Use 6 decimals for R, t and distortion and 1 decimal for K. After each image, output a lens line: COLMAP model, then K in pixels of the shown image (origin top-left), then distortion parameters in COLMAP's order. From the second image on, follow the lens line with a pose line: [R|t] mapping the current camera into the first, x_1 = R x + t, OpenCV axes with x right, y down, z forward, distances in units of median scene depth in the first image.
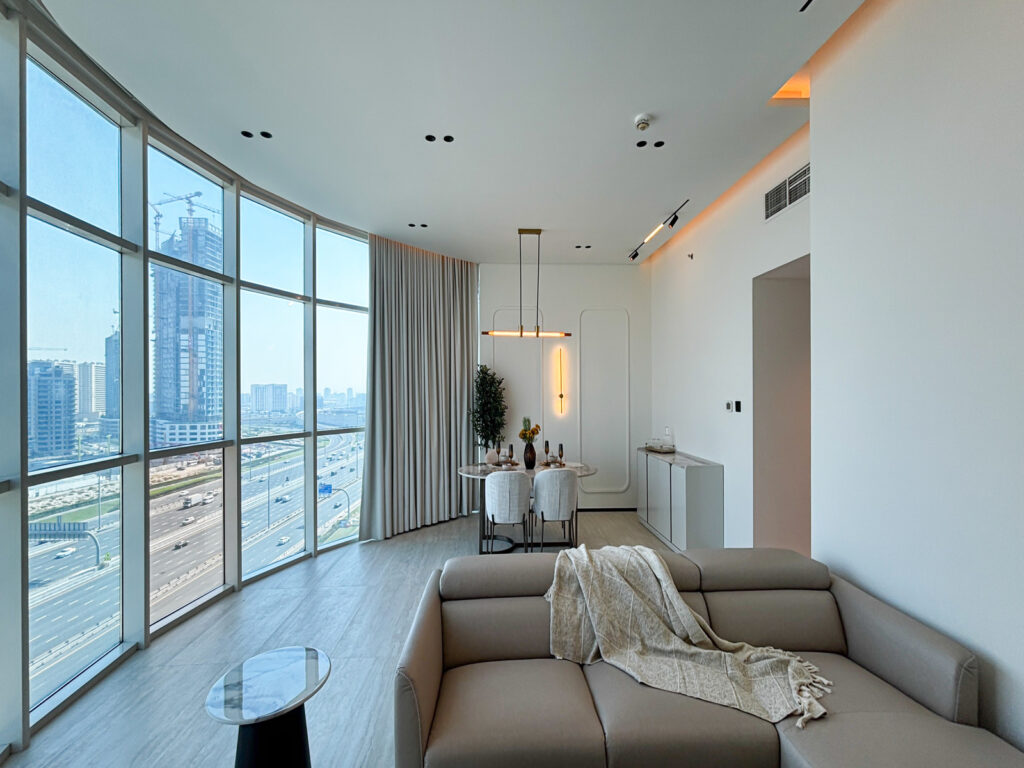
lens RADIAL K [[417.0, 0, 512.5], [0, 417.0, 388.3], [0, 0, 1]] dist [0.008993, -0.000141]
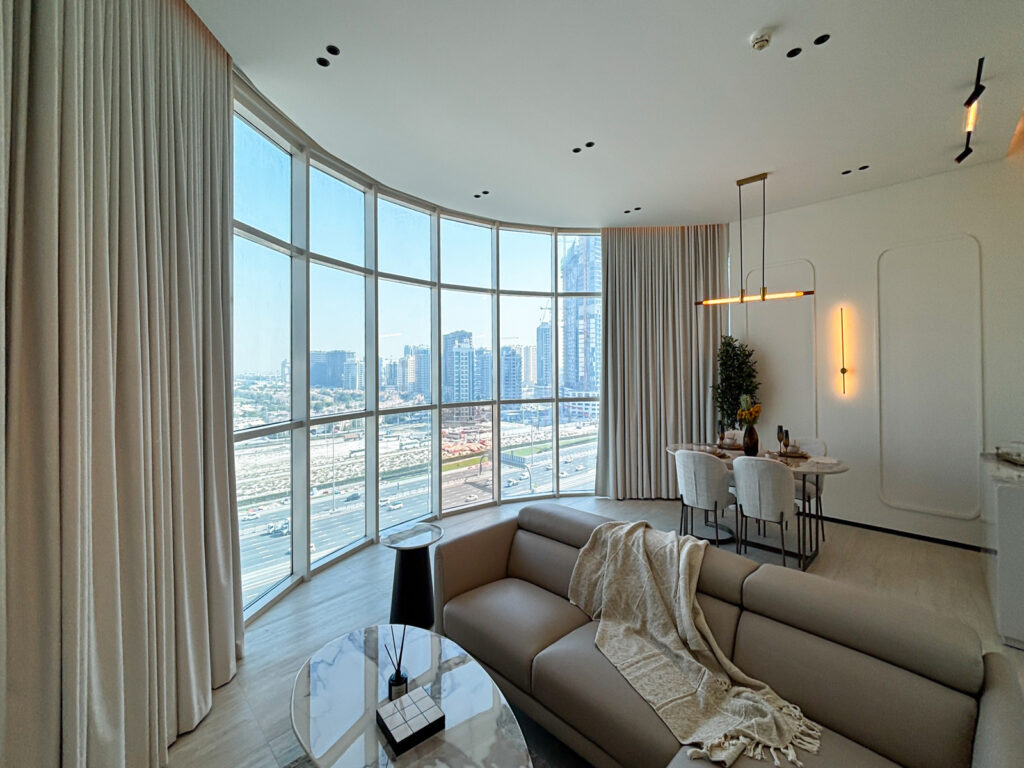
lens RADIAL K [[413.0, 0, 497.5], [0, 413.0, 354.4], [0, 0, 1]] dist [-0.000764, -0.000594]
pose [[0.664331, -0.027734, -0.746924, 0.323823], [0.014575, 0.999602, -0.024152, -0.001345], [0.747297, 0.005158, 0.664471, 0.040773]]
